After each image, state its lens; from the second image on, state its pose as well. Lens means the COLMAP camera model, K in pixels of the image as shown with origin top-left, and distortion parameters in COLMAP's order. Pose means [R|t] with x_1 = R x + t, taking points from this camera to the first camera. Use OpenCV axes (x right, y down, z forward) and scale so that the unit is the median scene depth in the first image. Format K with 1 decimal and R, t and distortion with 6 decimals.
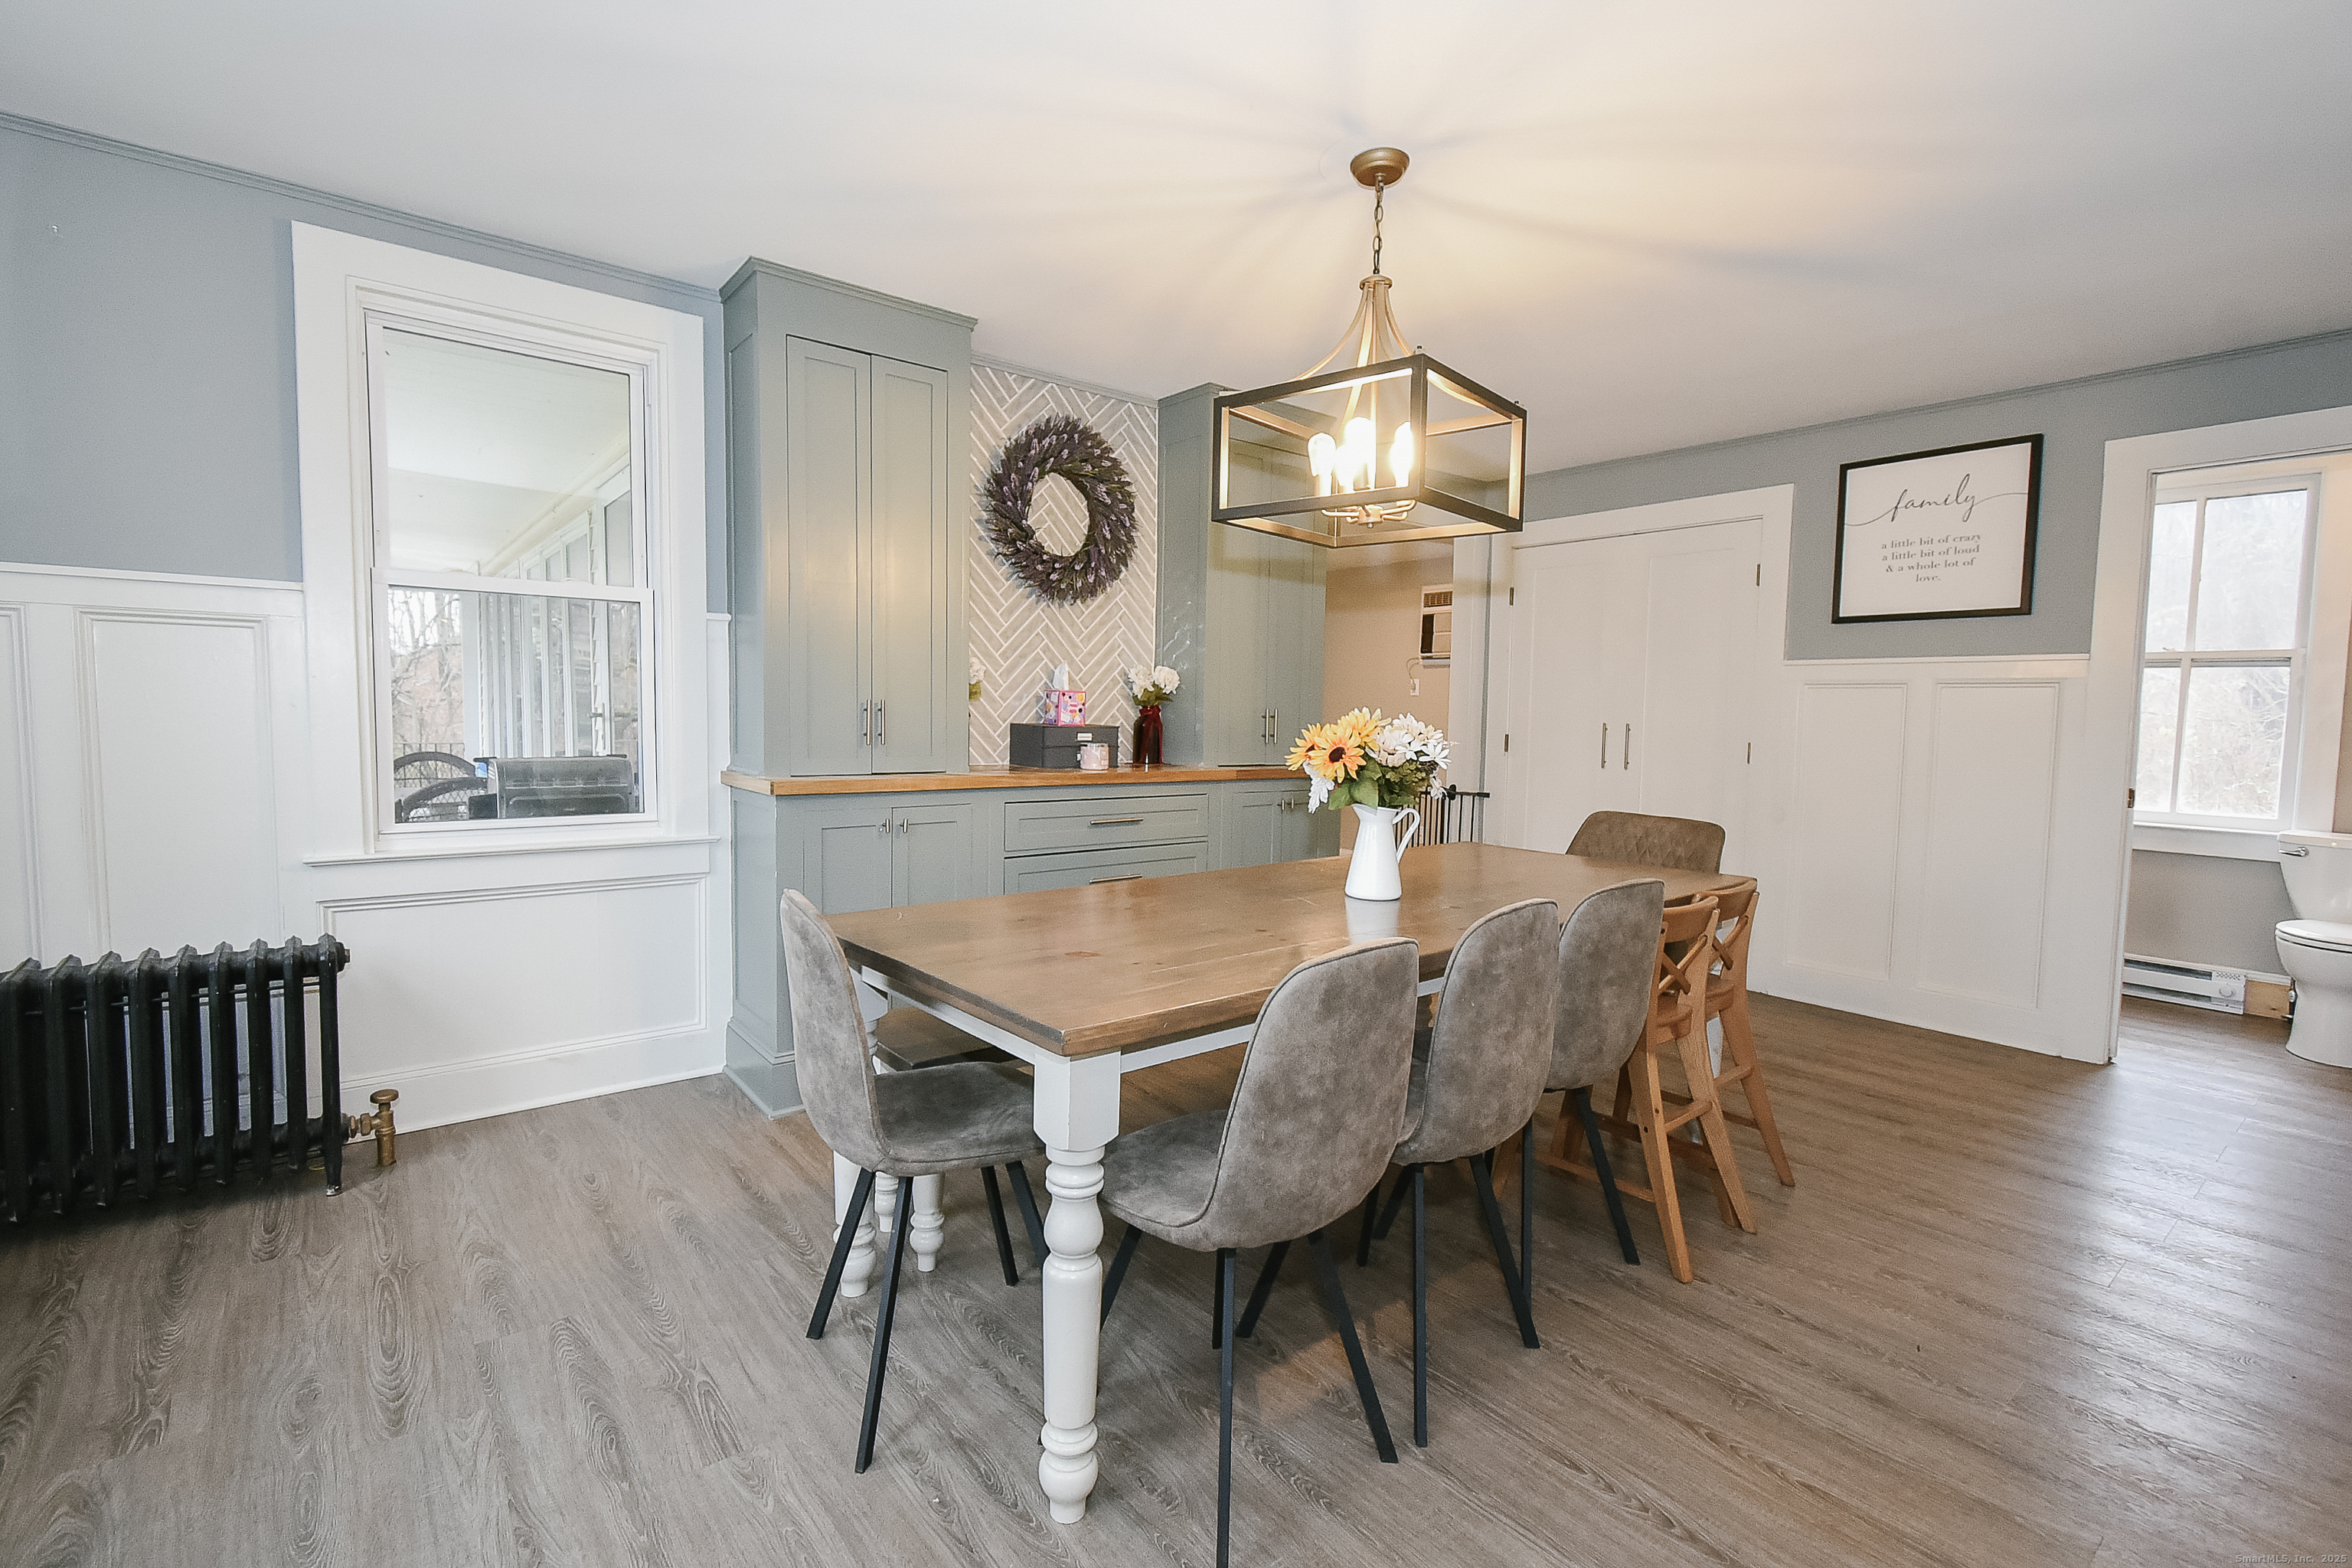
lens RADIAL K [[1056.4, 0, 1187.9], [0, 1056.4, 774.6], [0, 0, 1]] dist [-0.001422, -0.003477]
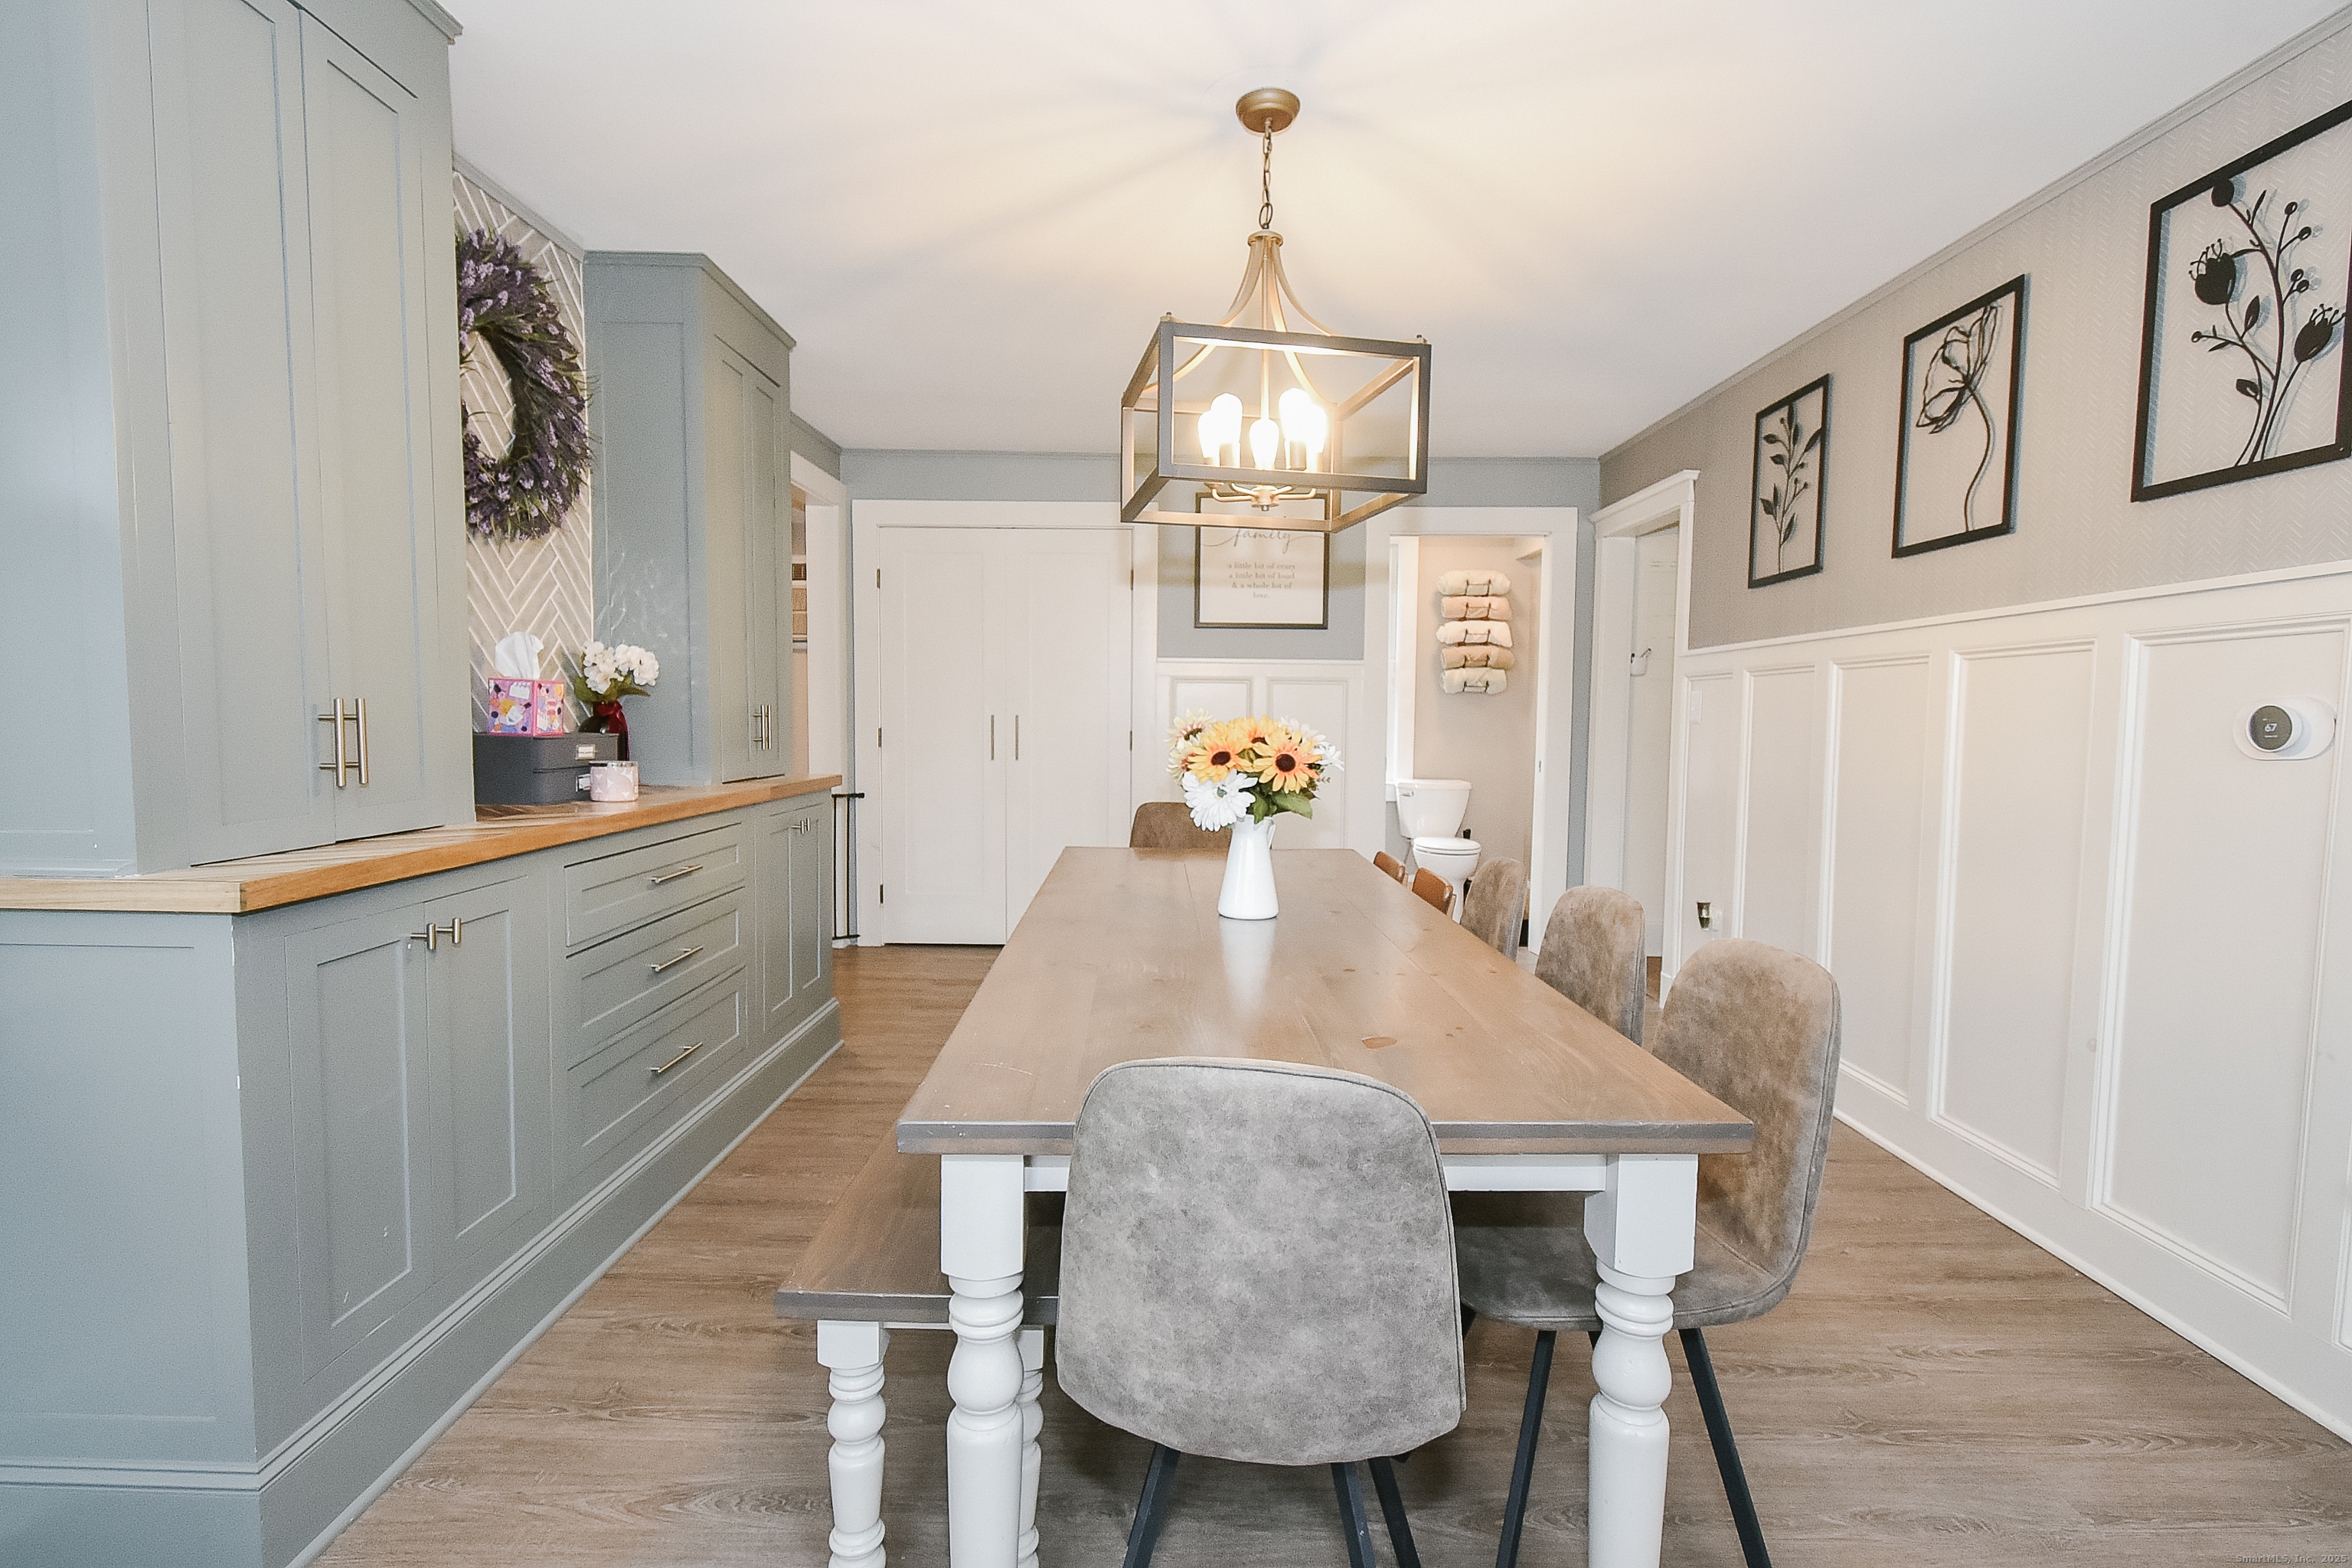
lens RADIAL K [[1056.4, 0, 1230.1], [0, 1056.4, 777.4], [0, 0, 1]] dist [-0.001422, -0.003477]
pose [[0.630948, -0.059695, 0.773525, -0.330355], [0.046405, 0.998154, 0.039179, -0.026164], [-0.774436, 0.011176, 0.632554, 0.271975]]
